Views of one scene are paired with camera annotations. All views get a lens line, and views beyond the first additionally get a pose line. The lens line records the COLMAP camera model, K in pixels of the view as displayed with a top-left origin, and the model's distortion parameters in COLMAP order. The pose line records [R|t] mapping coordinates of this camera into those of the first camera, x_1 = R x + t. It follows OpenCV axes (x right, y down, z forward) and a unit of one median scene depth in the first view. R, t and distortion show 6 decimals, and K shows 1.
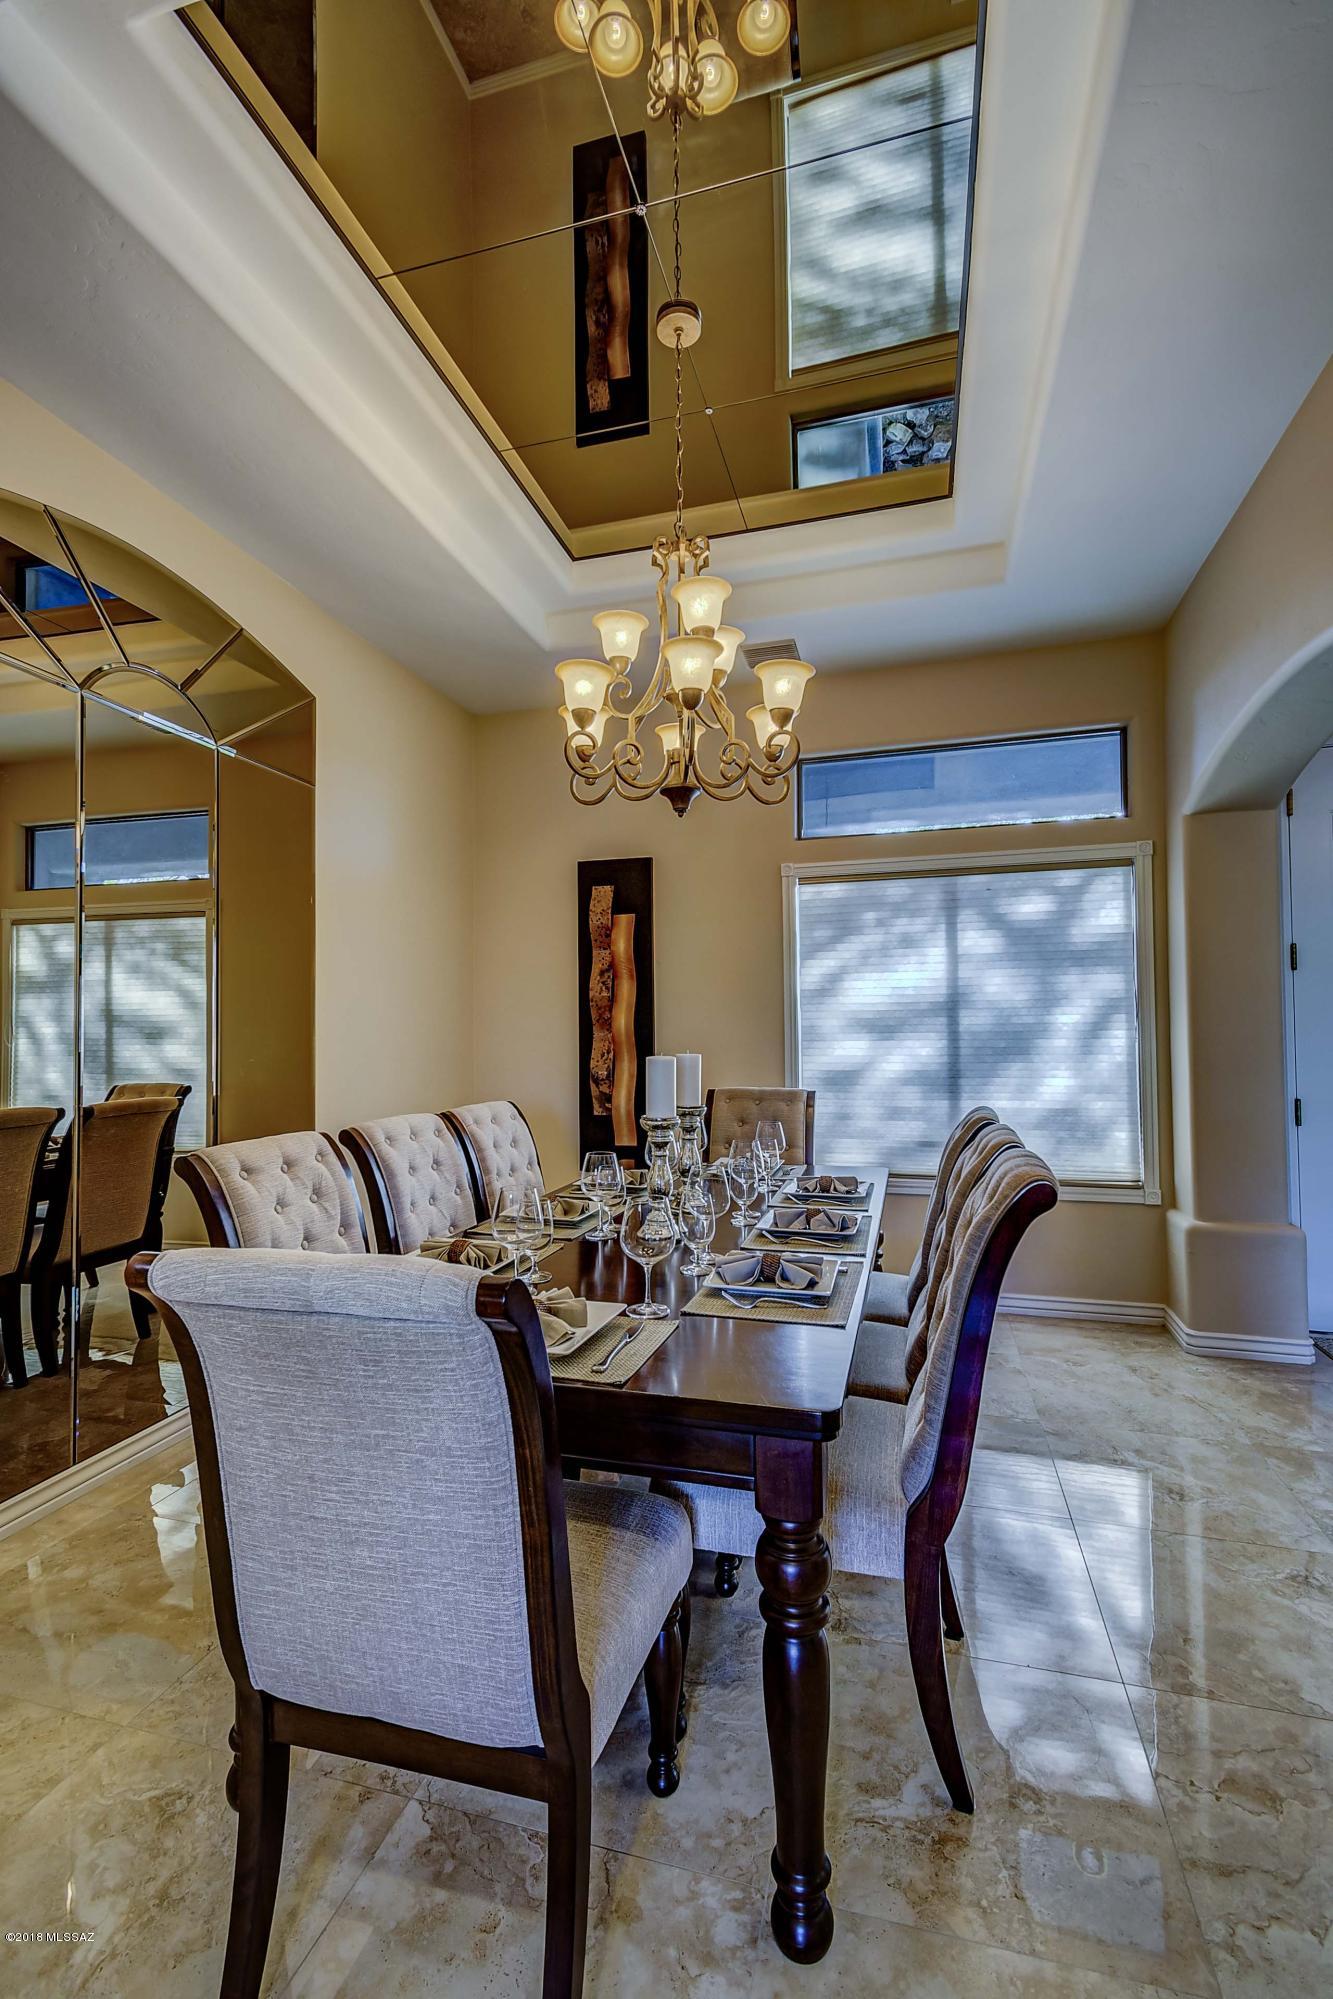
lens RADIAL K [[890.6, 0, 664.1], [0, 890.6, 1009.1], [0, 0, 1]] dist [0.004678, -0.002302]
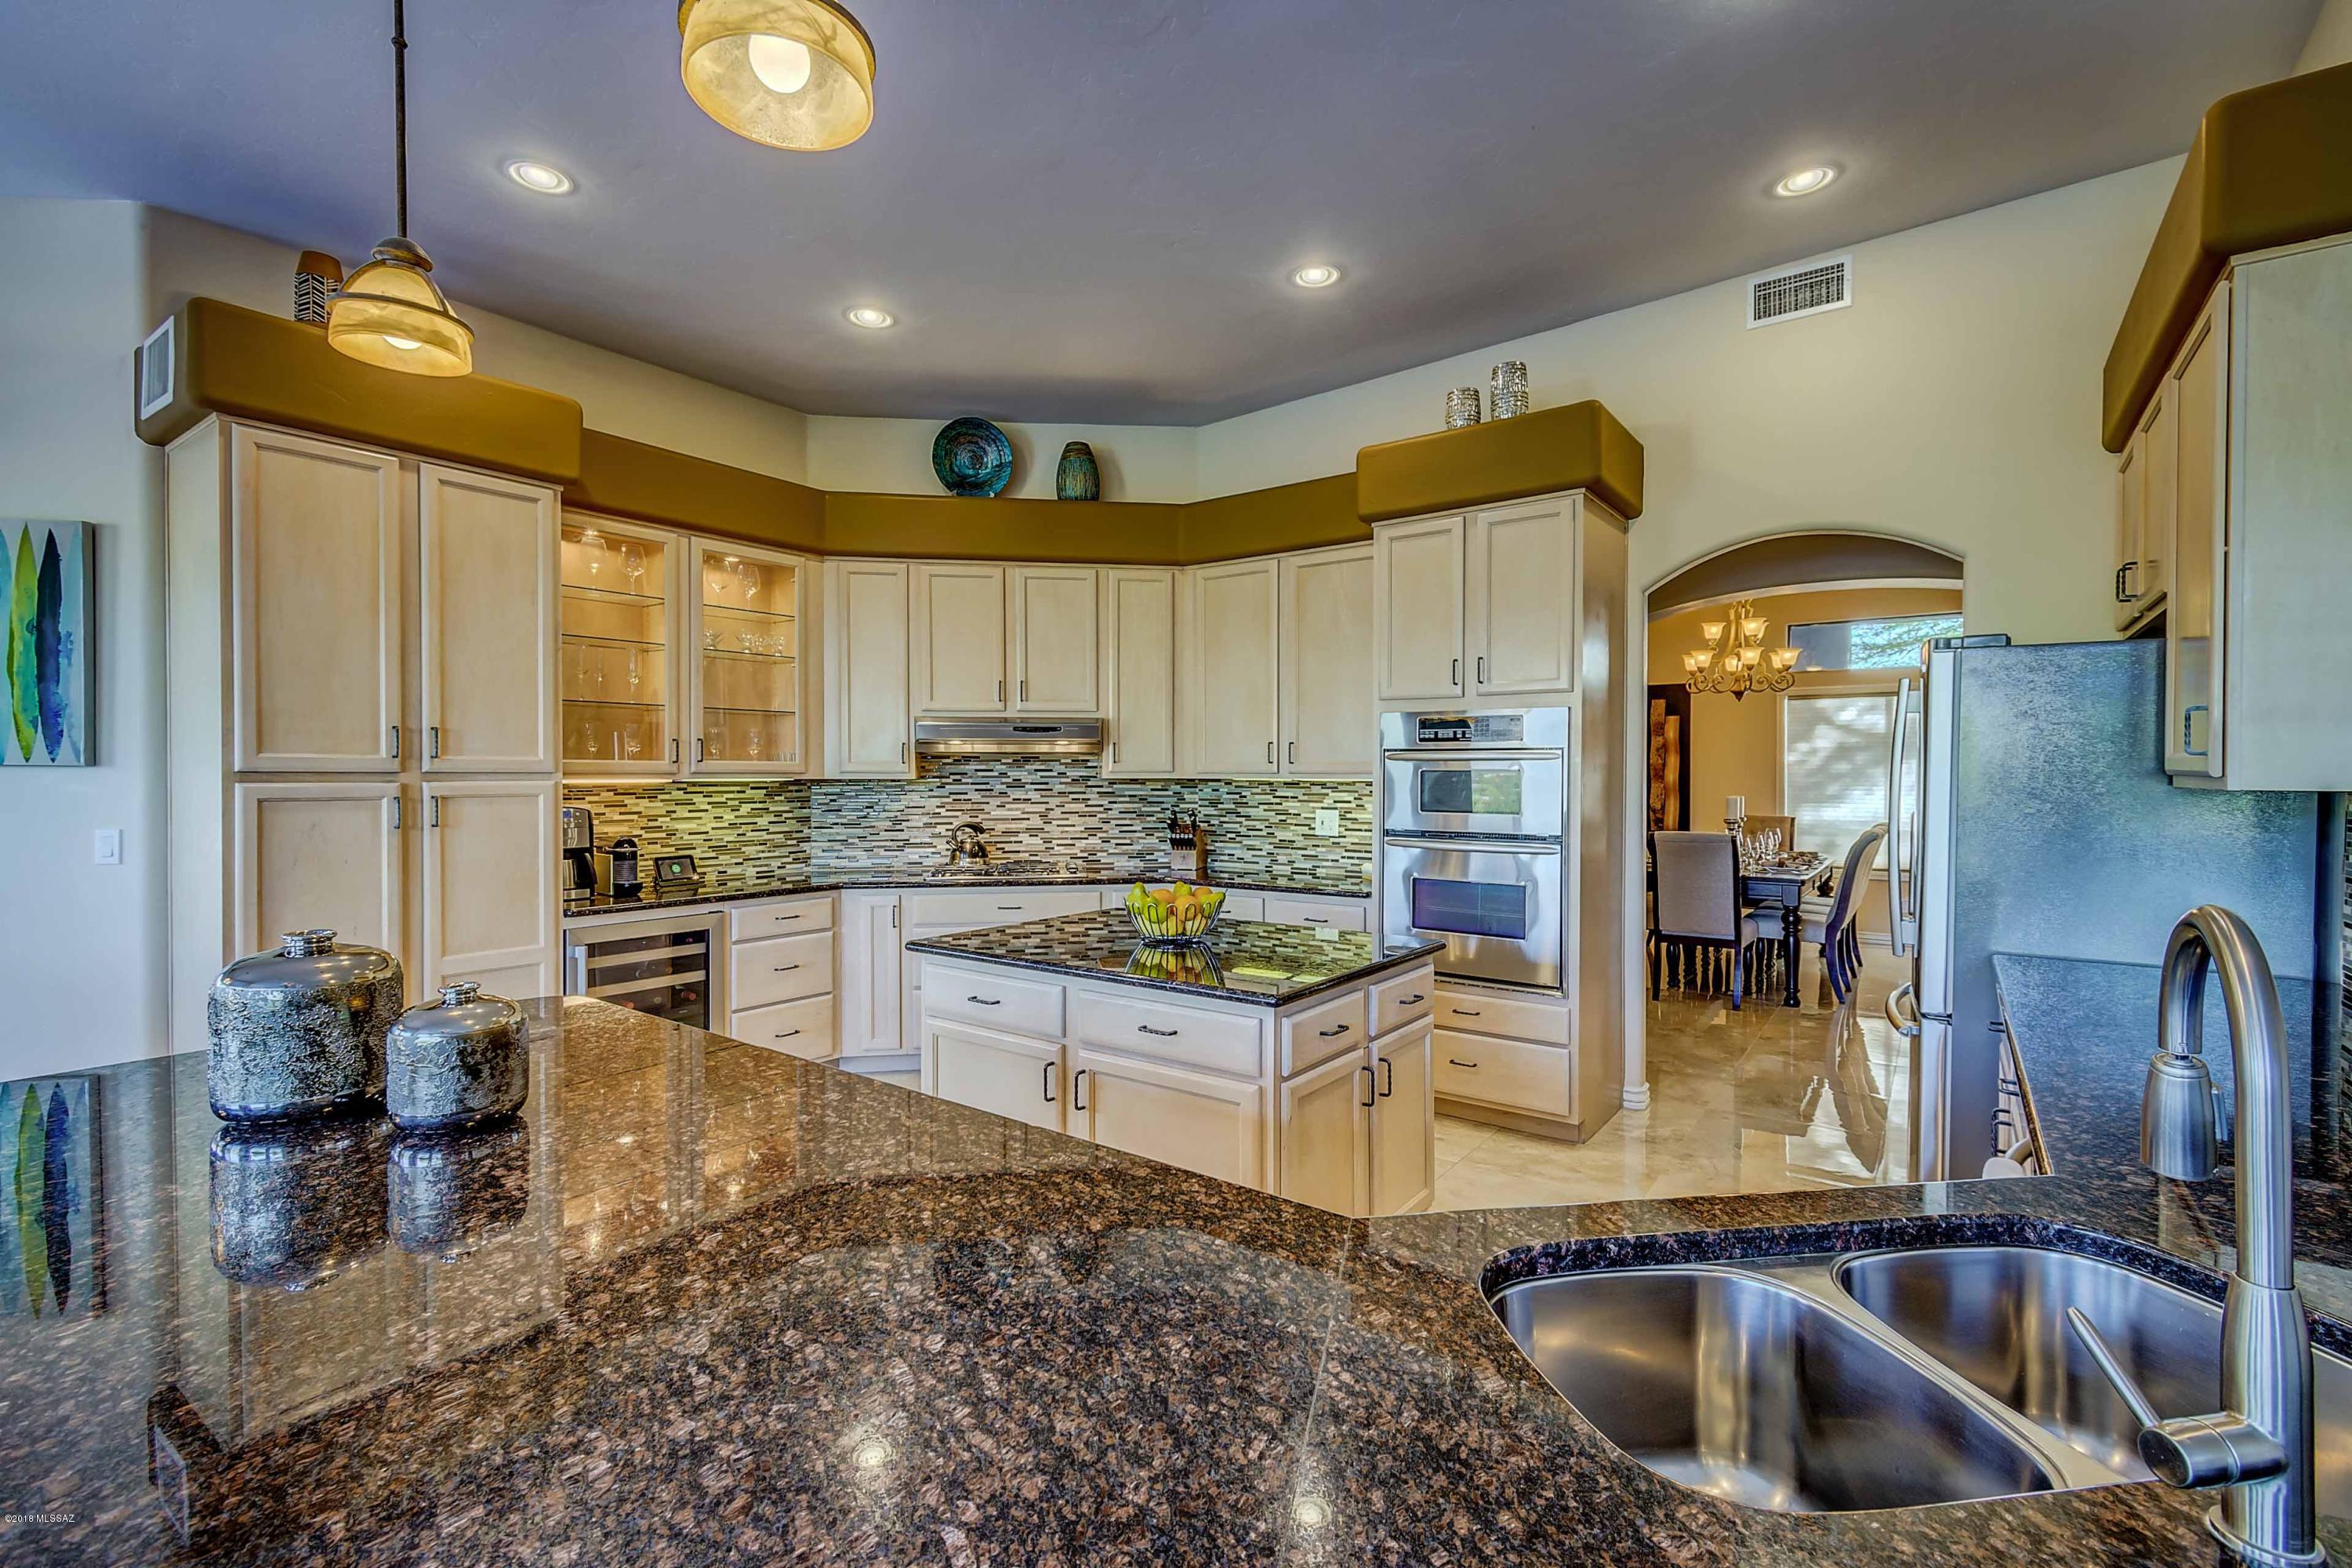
lens RADIAL K [[1047.8, 0, 1177.9], [0, 1047.8, 780.8], [0, 0, 1]] dist [0.004678, -0.002302]
pose [[0.938236, 0.010169, -0.345848, -0.245764], [0.006989, 0.998807, 0.048329, -0.085332], [0.345927, -0.047762, 0.937045, -1.286578]]
